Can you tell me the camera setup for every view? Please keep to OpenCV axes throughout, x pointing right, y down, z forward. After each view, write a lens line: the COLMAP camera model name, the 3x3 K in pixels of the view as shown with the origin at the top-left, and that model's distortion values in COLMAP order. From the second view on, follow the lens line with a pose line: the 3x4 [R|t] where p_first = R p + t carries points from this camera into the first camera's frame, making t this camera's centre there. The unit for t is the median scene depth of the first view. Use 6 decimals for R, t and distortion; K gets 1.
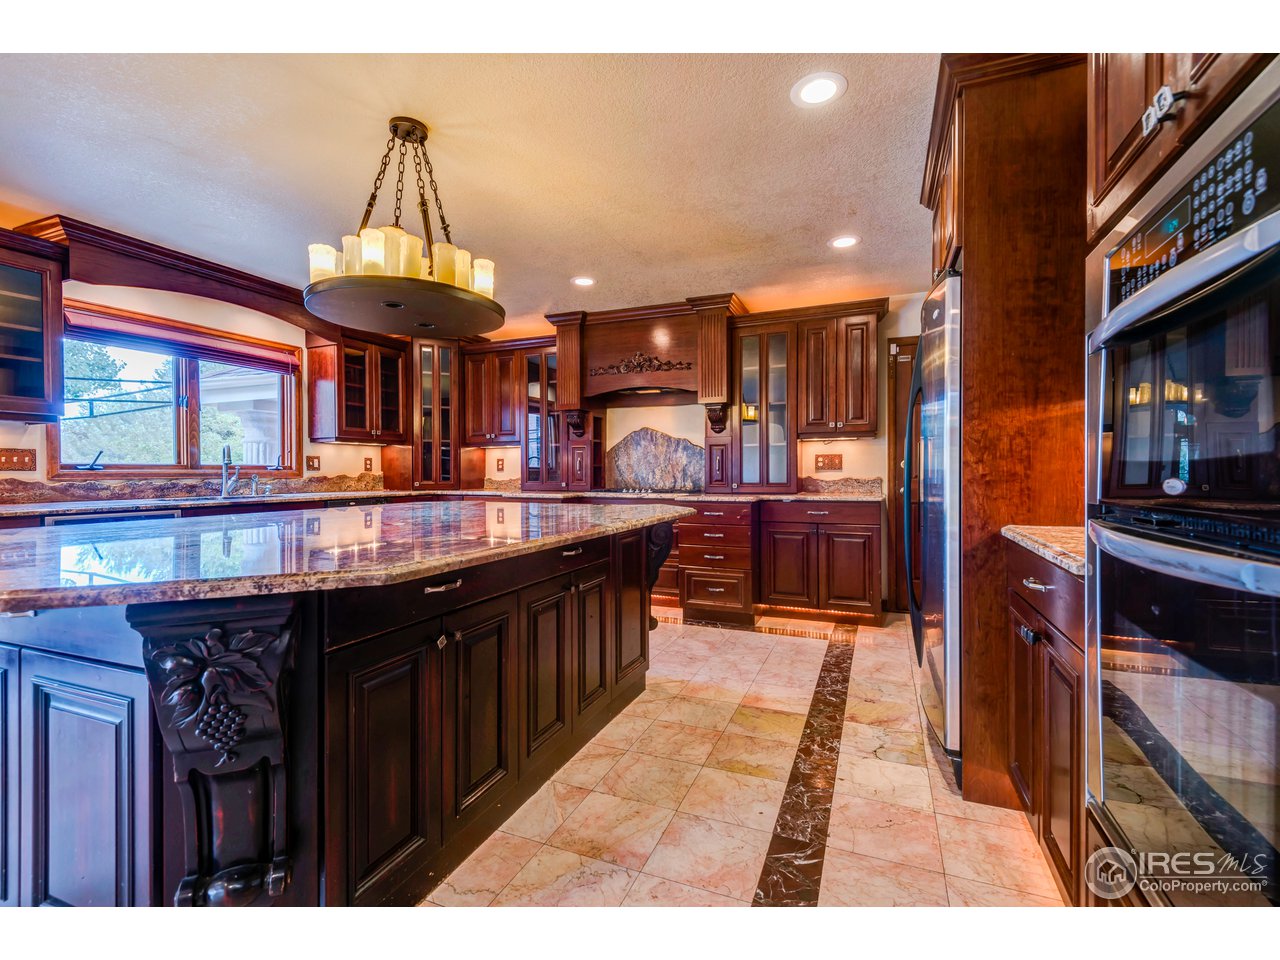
lens RADIAL K [[578.2, 0, 641.9], [0, 578.2, 477.8], [0, 0, 1]] dist [0.020362, -0.008016]
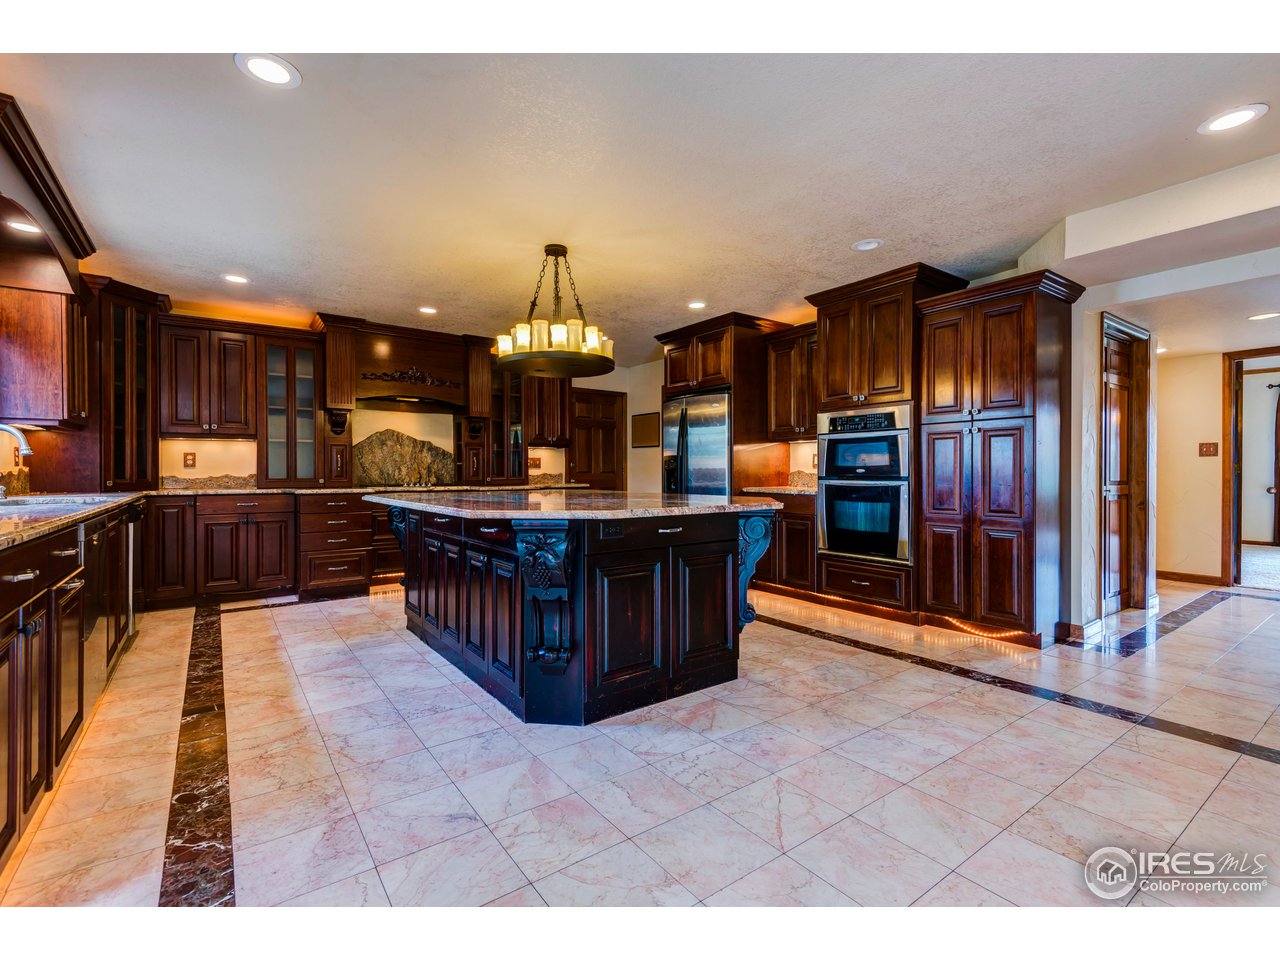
lens RADIAL K [[578.2, 0, 639.4], [0, 578.2, 472.0], [0, 0, 1]] dist [0.020362, -0.008016]
pose [[0.526118, 0.000342, 0.850411, -0.770269], [0.008902, 0.999943, -0.005910, 0.007298], [-0.850365, 0.010680, 0.526085, -0.005190]]
